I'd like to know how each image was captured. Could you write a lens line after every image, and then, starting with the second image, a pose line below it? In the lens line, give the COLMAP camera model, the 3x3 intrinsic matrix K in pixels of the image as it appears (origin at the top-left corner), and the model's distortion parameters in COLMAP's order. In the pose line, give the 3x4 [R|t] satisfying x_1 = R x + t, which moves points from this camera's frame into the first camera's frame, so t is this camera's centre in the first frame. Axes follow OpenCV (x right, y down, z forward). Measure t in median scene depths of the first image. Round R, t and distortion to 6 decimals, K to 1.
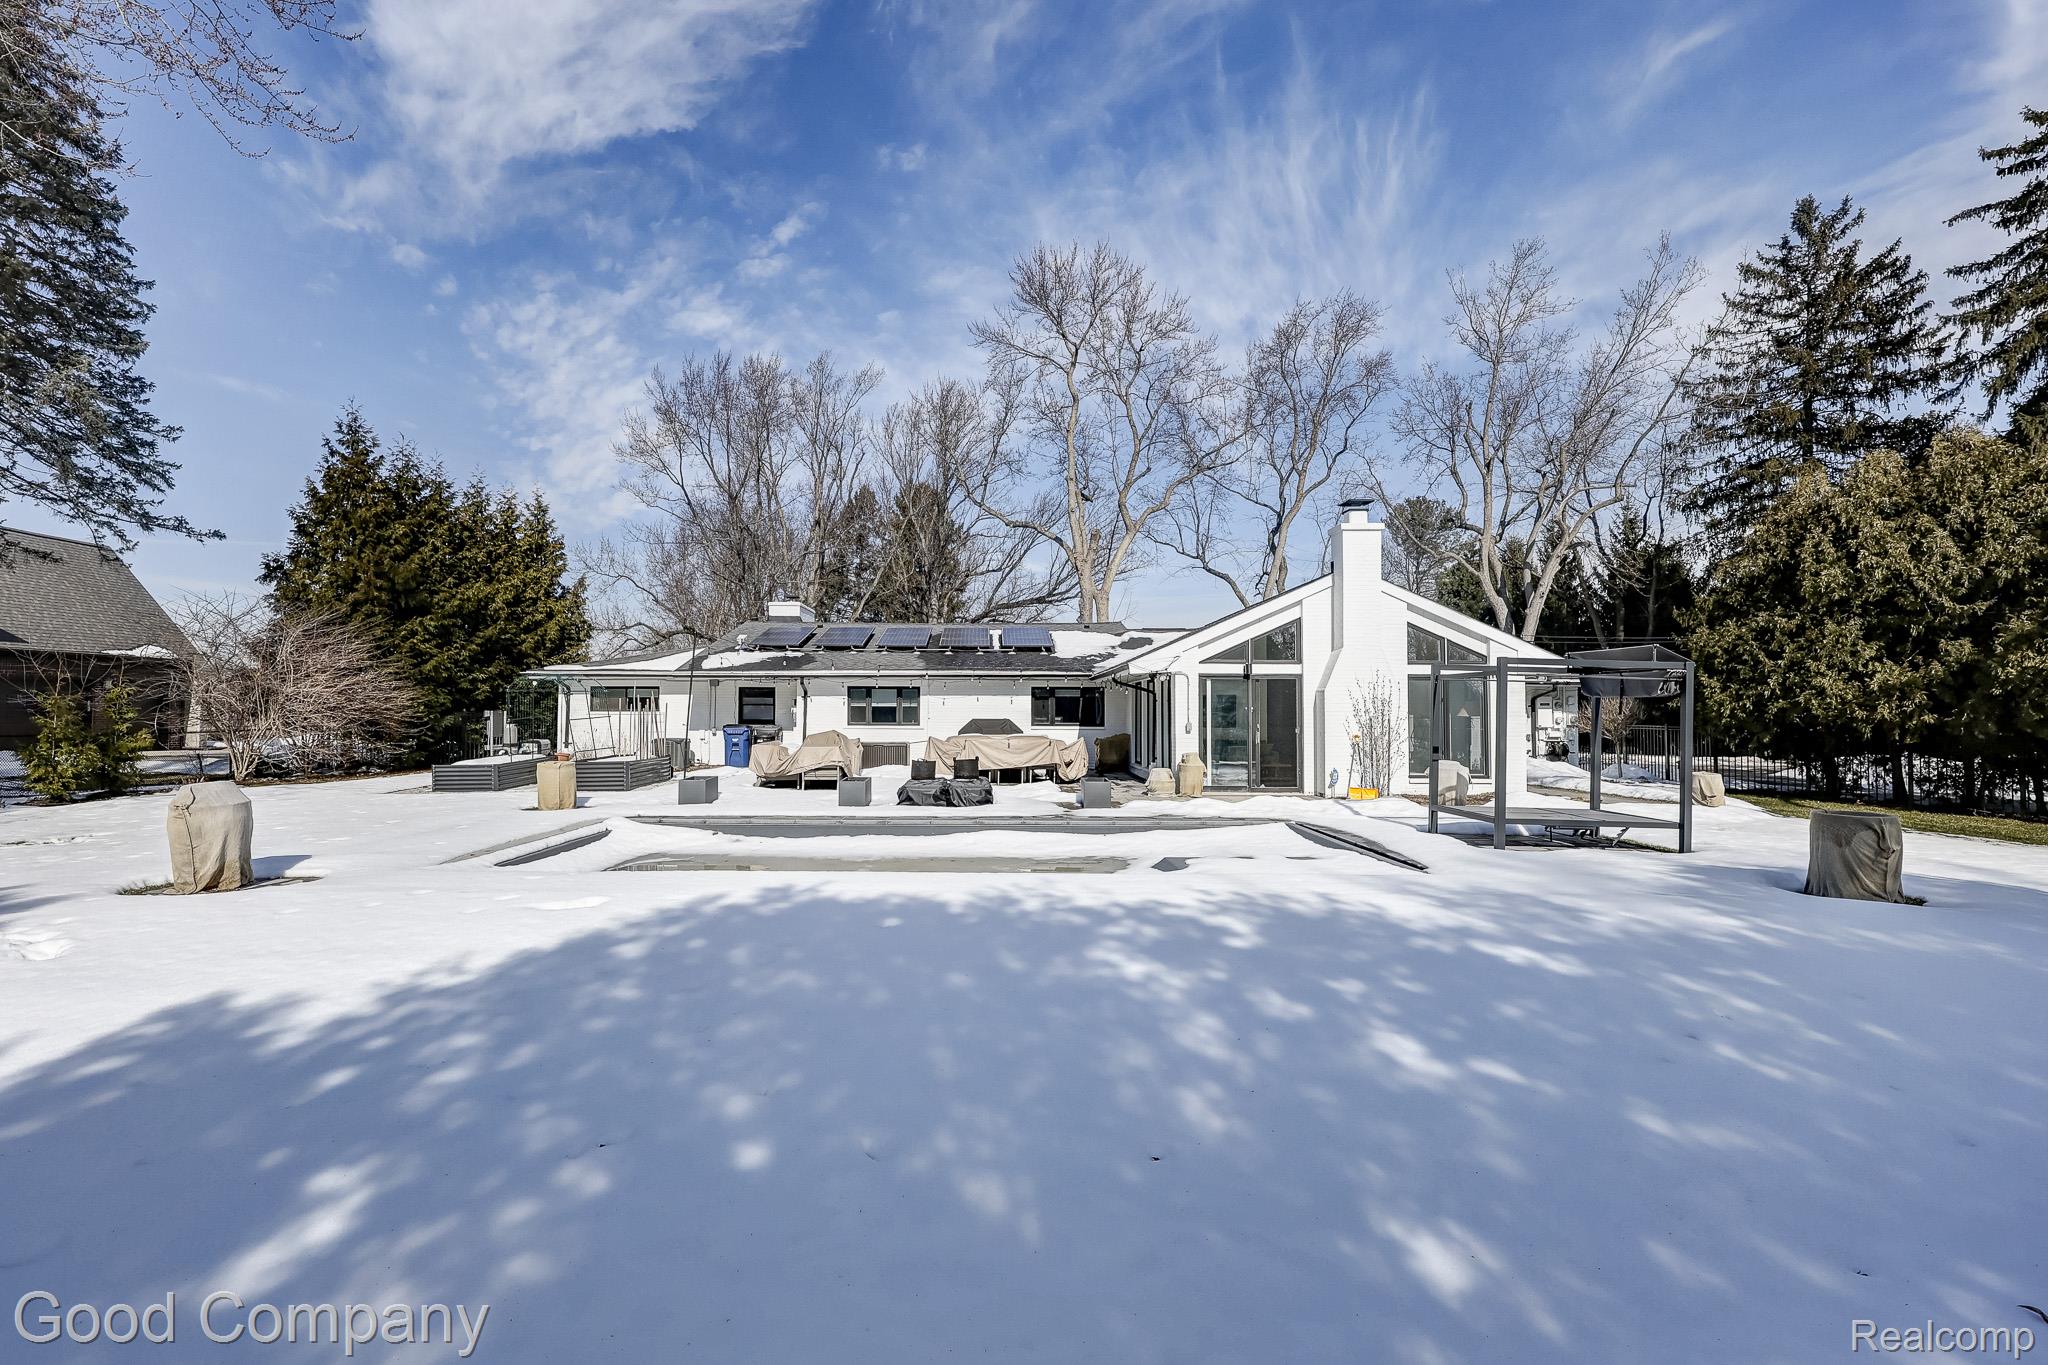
lens RADIAL K [[876.1, 0, 983.3], [0, 876.1, 690.0], [0, 0, 1]] dist [-0.010026, -0.000603]
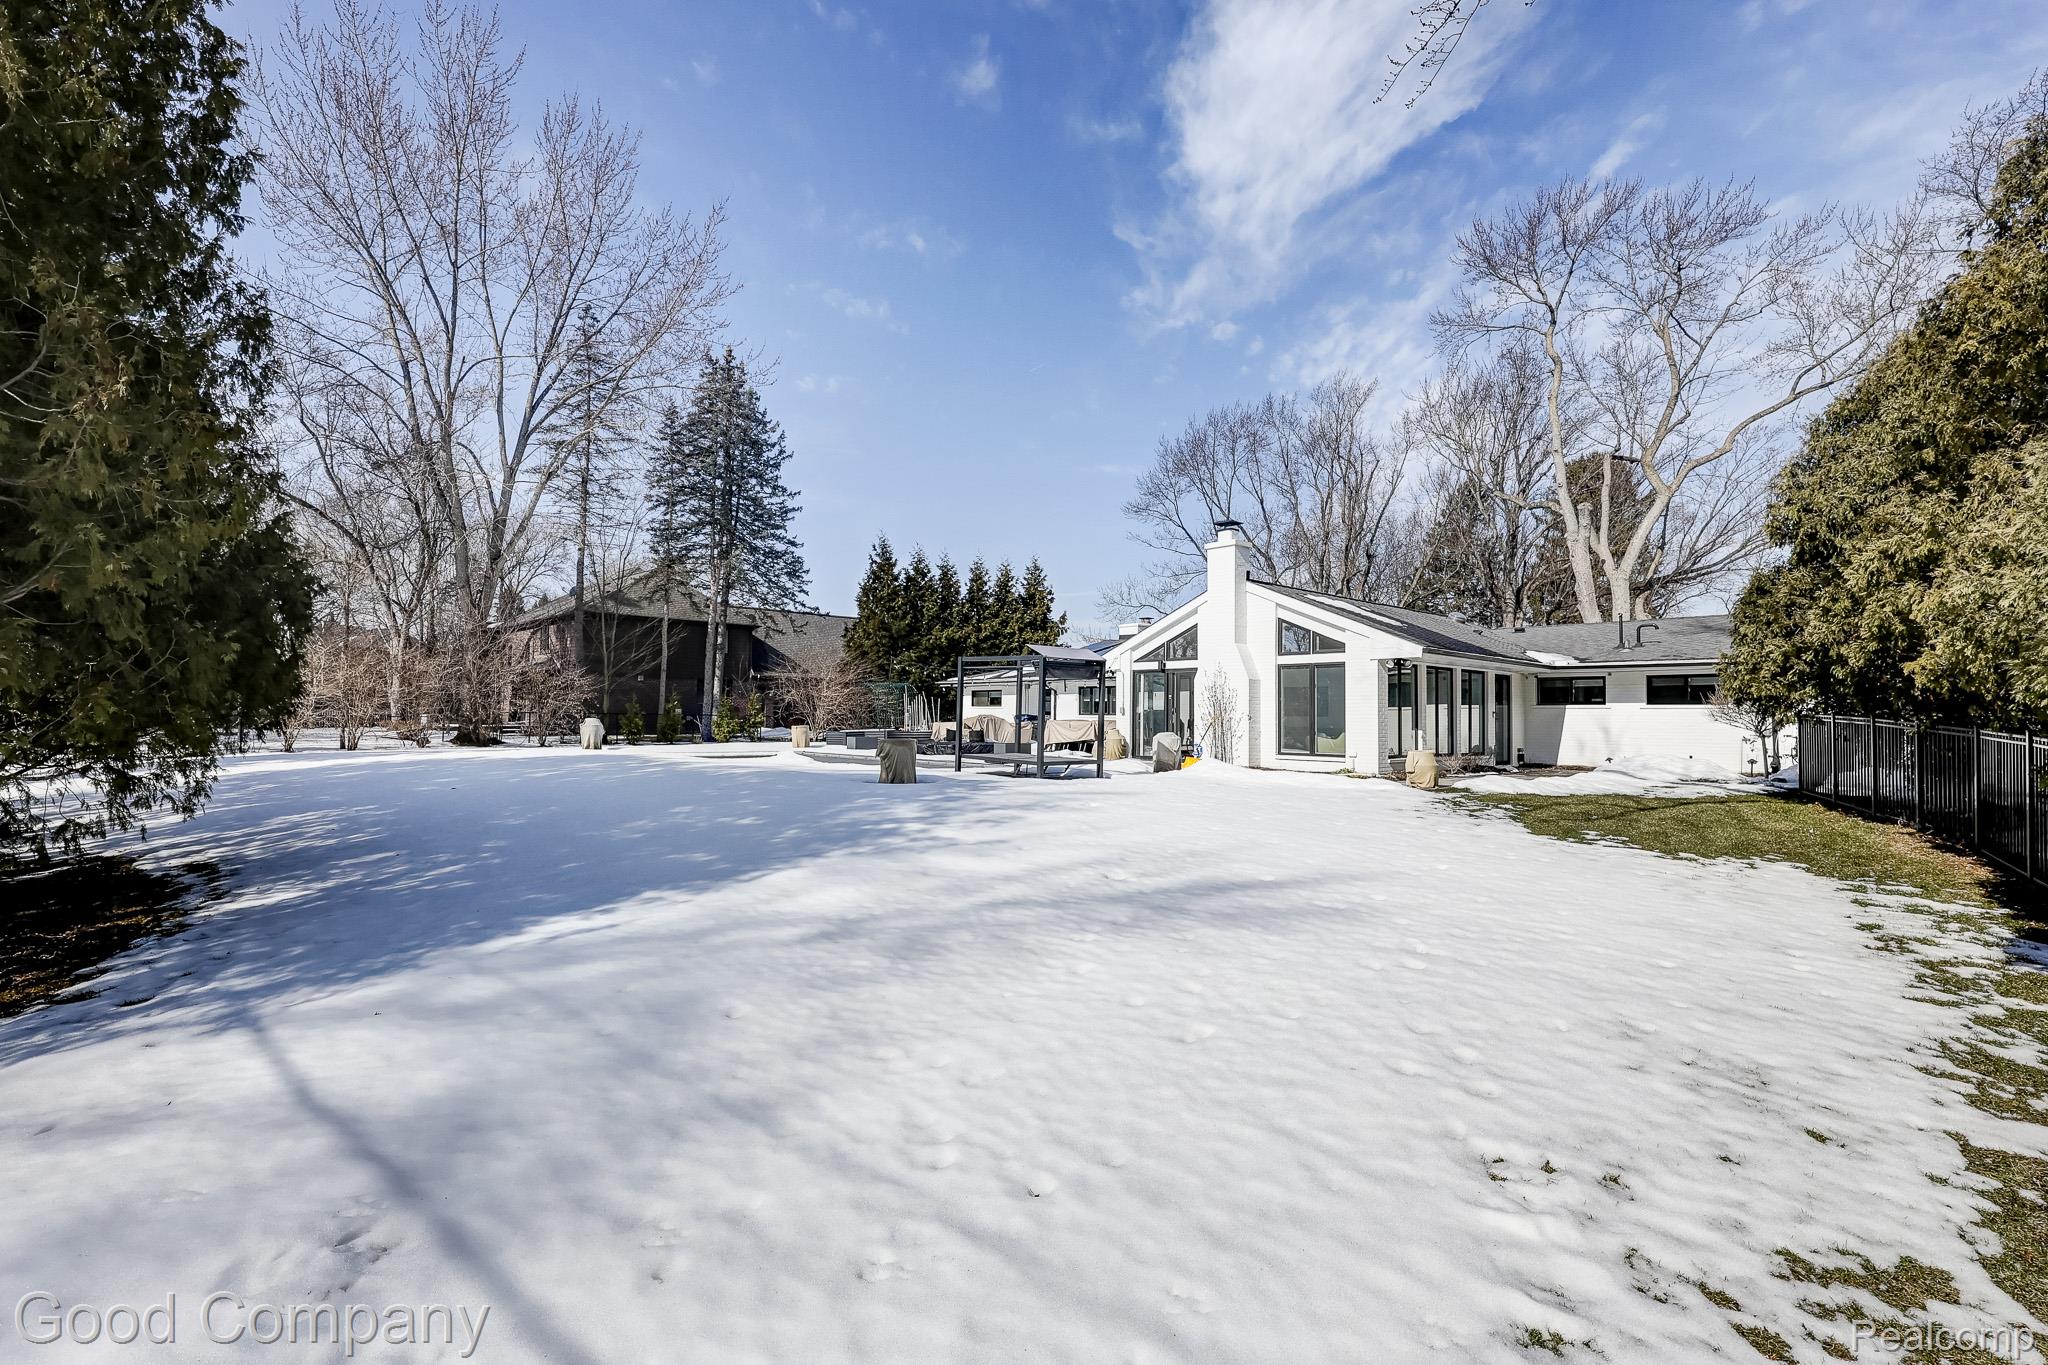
lens RADIAL K [[876.1, 0, 1035.4], [0, 876.1, 676.5], [0, 0, 1]] dist [-0.010026, -0.000603]
pose [[0.688266, -0.029619, -0.724853, 0.351362], [0.013370, 0.999514, -0.028146, 0.008488], [0.725335, 0.009681, 0.688328, -0.002177]]
